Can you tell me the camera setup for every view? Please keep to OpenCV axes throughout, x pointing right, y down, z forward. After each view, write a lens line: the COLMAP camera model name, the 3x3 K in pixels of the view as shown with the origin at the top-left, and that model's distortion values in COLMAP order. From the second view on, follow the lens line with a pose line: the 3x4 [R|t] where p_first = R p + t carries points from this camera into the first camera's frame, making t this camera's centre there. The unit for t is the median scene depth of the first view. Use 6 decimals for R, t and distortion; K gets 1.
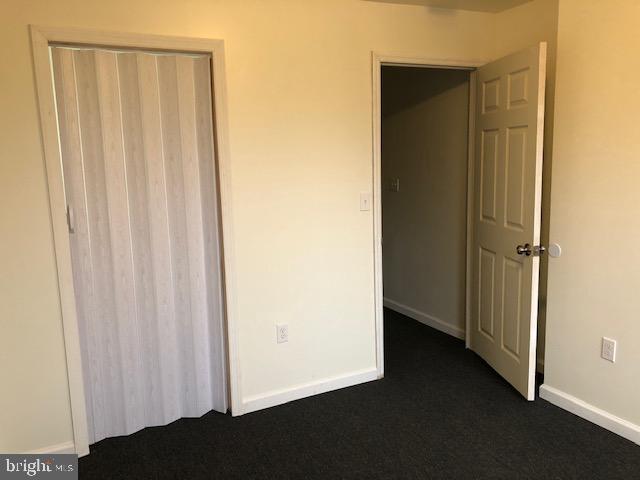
lens RADIAL K [[528.9, 0, 315.4], [0, 528.9, 236.7], [0, 0, 1]] dist [0.054950, -0.061775]
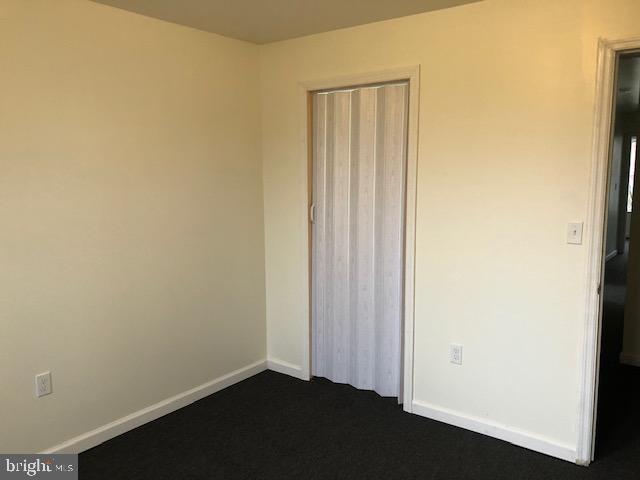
lens RADIAL K [[528.9, 0, 315.4], [0, 528.9, 236.7], [0, 0, 1]] dist [0.054950, -0.061775]
pose [[0.421347, 0.138611, -0.896244, 0.734514], [-0.140355, 0.986311, 0.086557, -0.084921], [0.895973, 0.089322, 0.435034, 0.353007]]
